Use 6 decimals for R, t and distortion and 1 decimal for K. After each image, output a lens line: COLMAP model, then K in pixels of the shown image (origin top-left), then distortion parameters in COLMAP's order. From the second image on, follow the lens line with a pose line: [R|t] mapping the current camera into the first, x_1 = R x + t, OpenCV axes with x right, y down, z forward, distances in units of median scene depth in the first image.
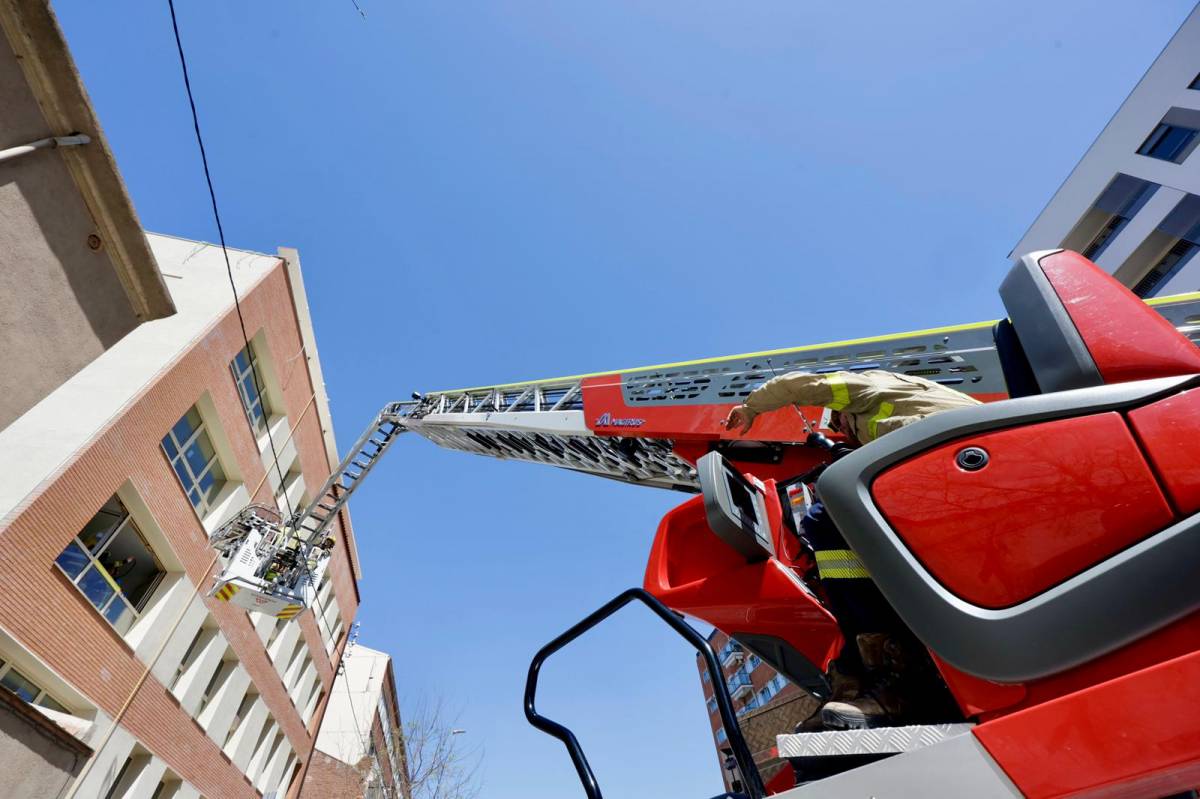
lens RADIAL K [[473.2, 0, 594.8], [0, 473.2, 403.3], [0, 0, 1]] dist [-0.003139, 0.000032]
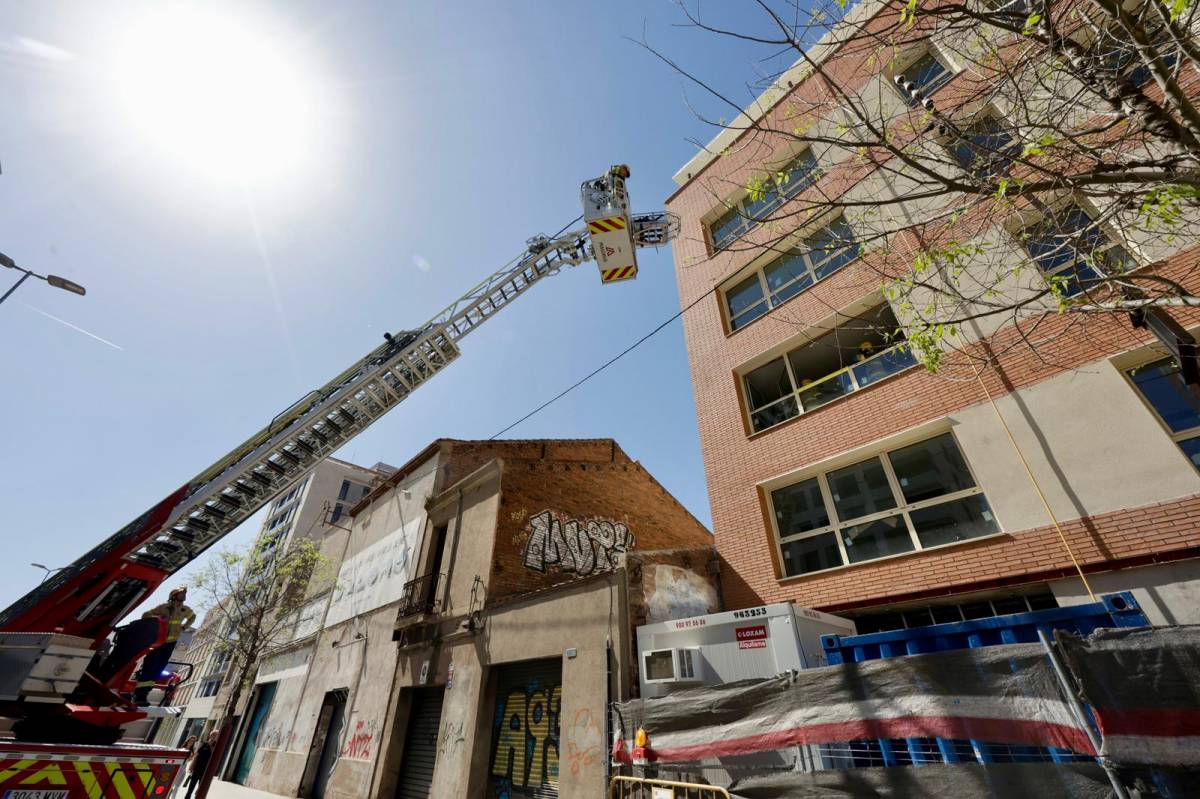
lens RADIAL K [[476.7, 0, 596.4], [0, 476.7, 401.4], [0, 0, 1]] dist [-0.001769, -0.000224]
pose [[-0.854838, -0.221441, -0.469272, -0.160082], [0.442003, 0.162998, -0.882080, 1.011748], [0.271819, -0.961455, -0.041459, 0.838081]]
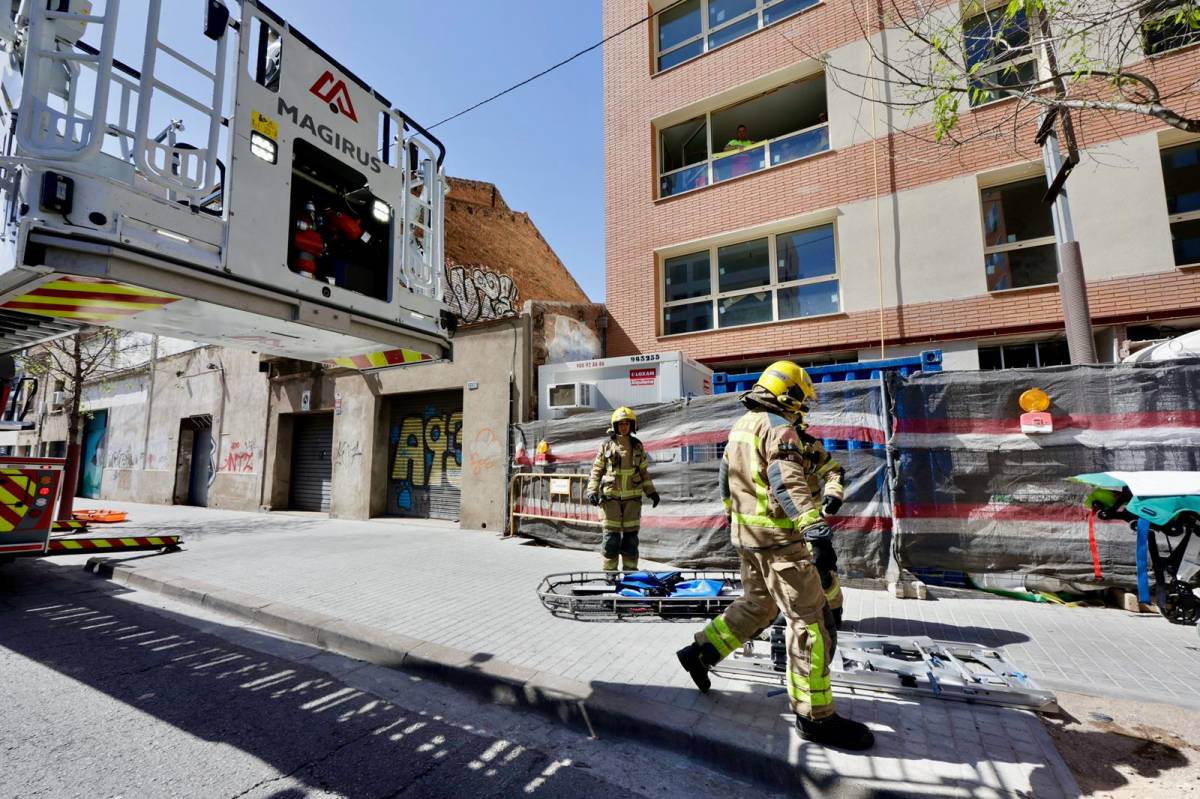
lens RADIAL K [[473.2, 0, 594.8], [0, 473.2, 403.3], [0, 0, 1]] dist [-0.003139, 0.000032]
pose [[-0.661968, 0.002215, -0.749529, -0.098097], [0.613677, 0.575754, -0.540286, 0.979379], [0.430347, -0.817620, -0.382490, 0.789462]]
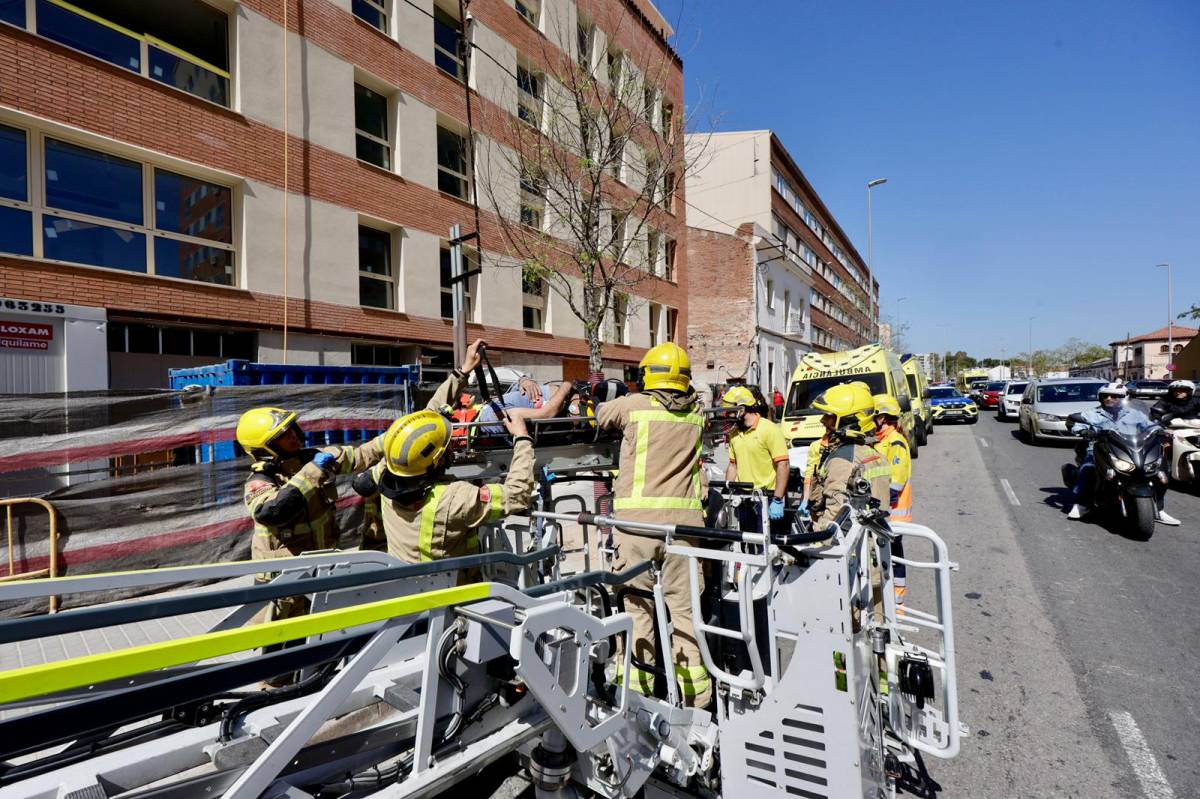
lens RADIAL K [[476.7, 0, 596.4], [0, 476.7, 401.4], [0, 0, 1]] dist [-0.001769, -0.000224]
pose [[0.670494, 0.069694, -0.738634, 0.013222], [0.551849, 0.618578, 0.559306, 0.712885], [0.495883, -0.782626, 0.376292, 0.637801]]
